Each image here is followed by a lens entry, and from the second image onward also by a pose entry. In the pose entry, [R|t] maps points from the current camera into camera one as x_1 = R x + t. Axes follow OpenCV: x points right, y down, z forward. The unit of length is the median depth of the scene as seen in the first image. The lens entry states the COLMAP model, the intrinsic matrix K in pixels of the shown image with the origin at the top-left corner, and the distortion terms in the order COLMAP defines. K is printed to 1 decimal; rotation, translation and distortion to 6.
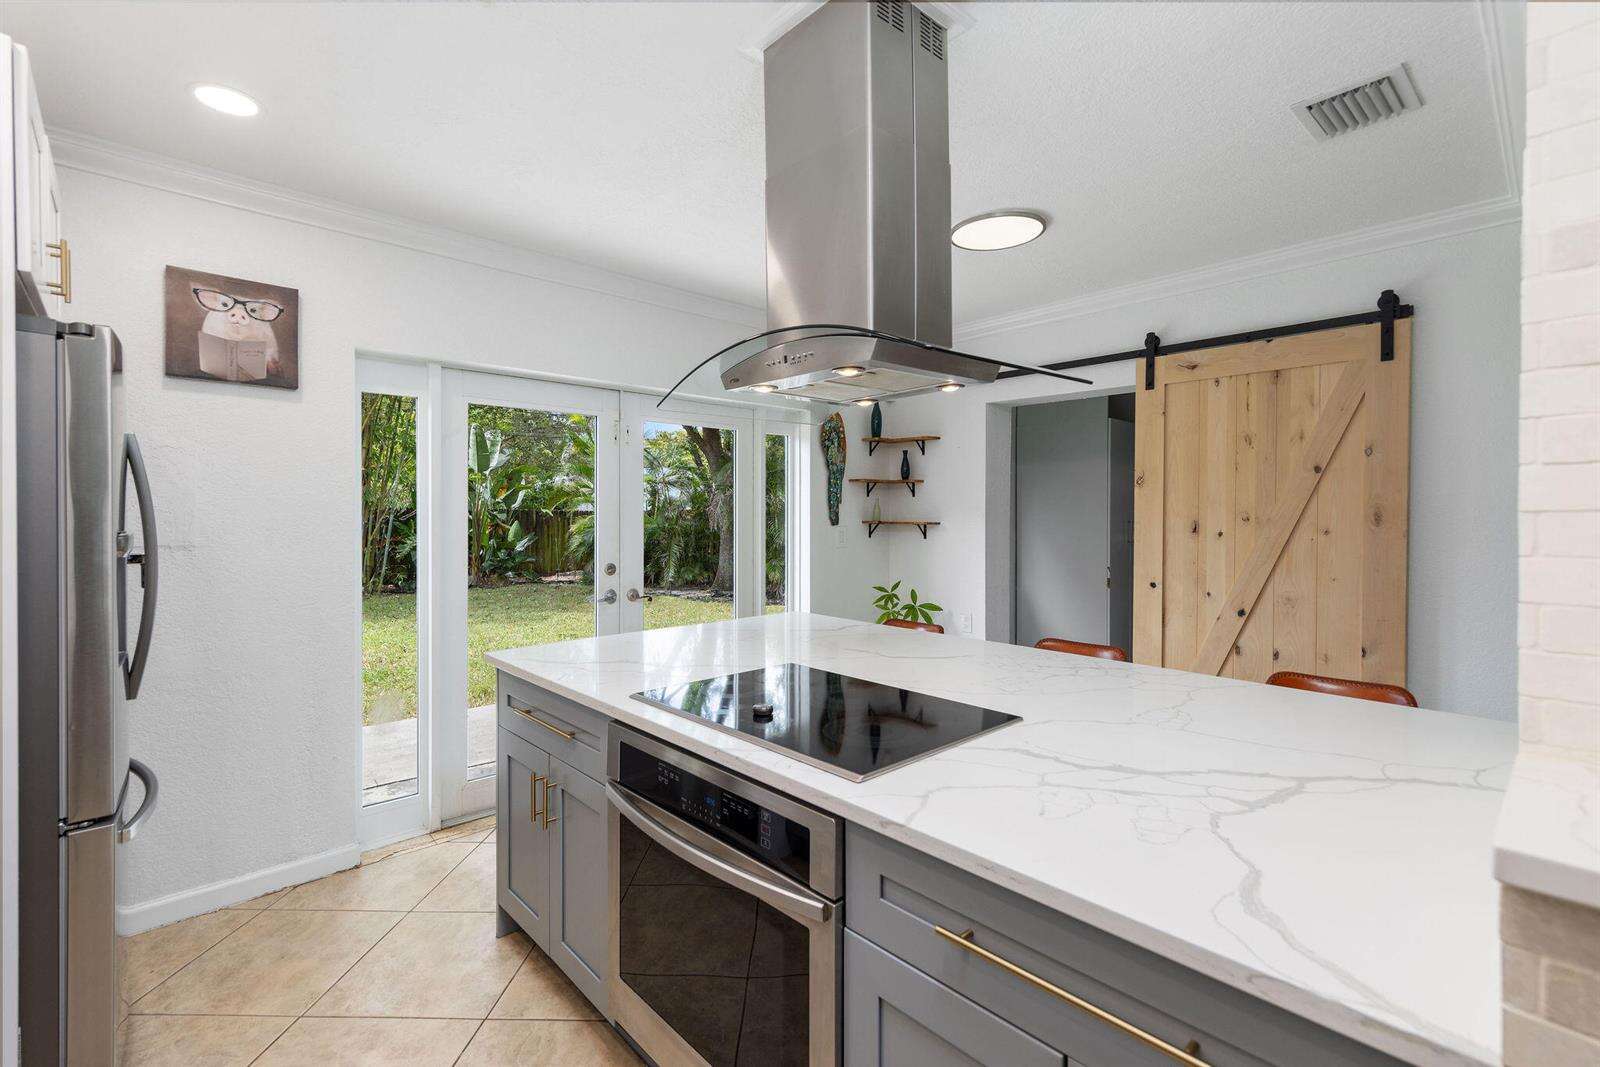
lens RADIAL K [[717.3, 0, 799.9], [0, 717.3, 533.9], [0, 0, 1]] dist [0.002625, 0.000729]
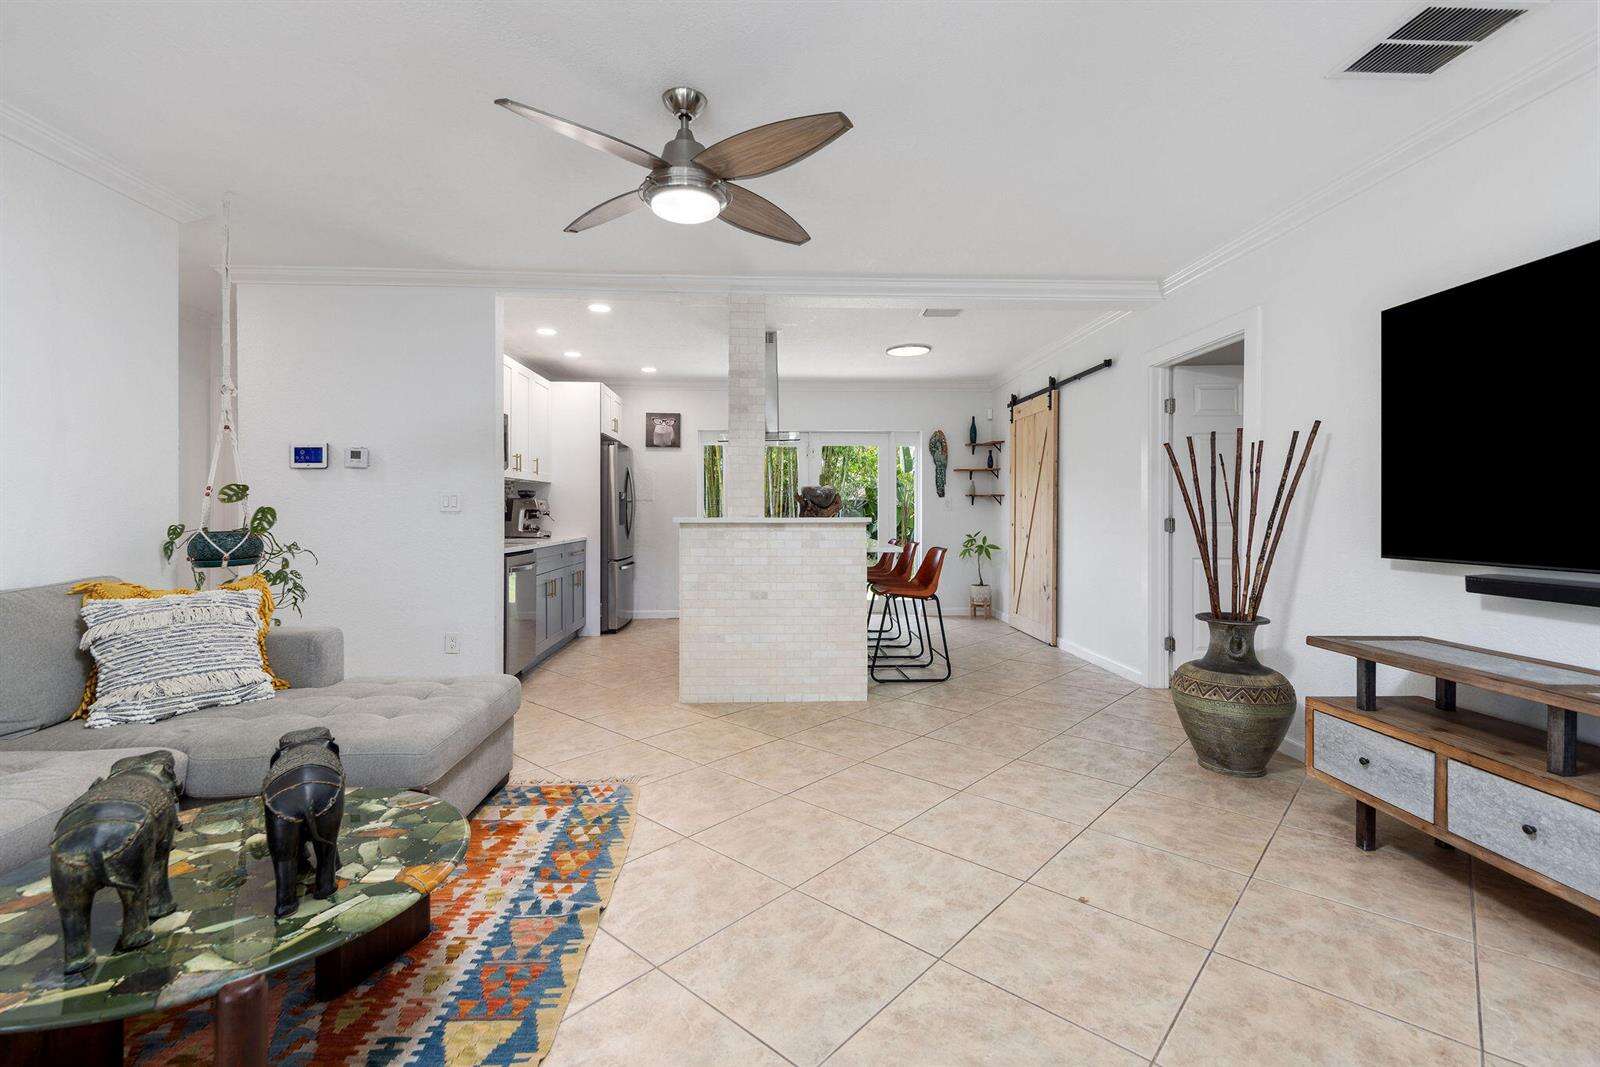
lens RADIAL K [[717.3, 0, 800.1], [0, 717.3, 510.0], [0, 0, 1]] dist [0.002625, 0.000729]
pose [[0.772242, -0.004380, -0.635313, 0.872569], [-0.013585, 0.999634, -0.023405, 0.063424], [0.635183, 0.026705, 0.771900, -0.527266]]
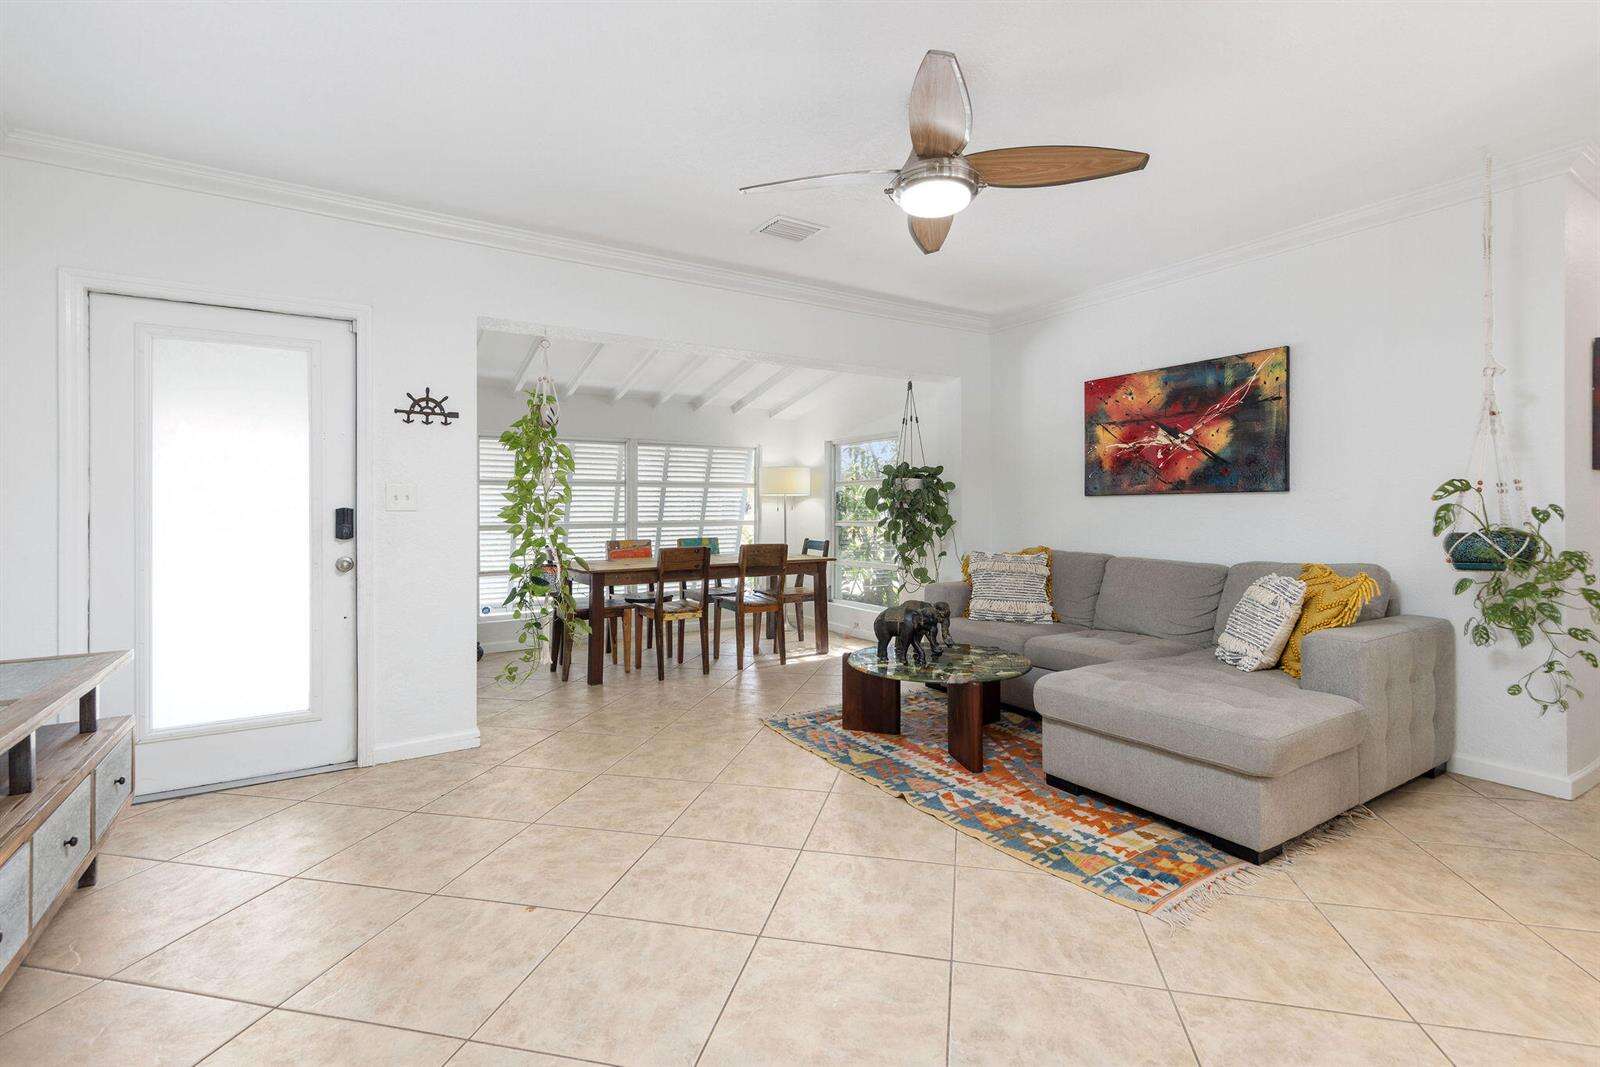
lens RADIAL K [[717.3, 0, 802.1], [0, 717.3, 513.4], [0, 0, 1]] dist [0.002625, 0.000729]
pose [[-0.984098, -0.001711, 0.177618, 0.464816], [0.003782, 0.999525, 0.030584, 0.038761], [-0.177586, 0.030769, -0.983624, 0.371842]]
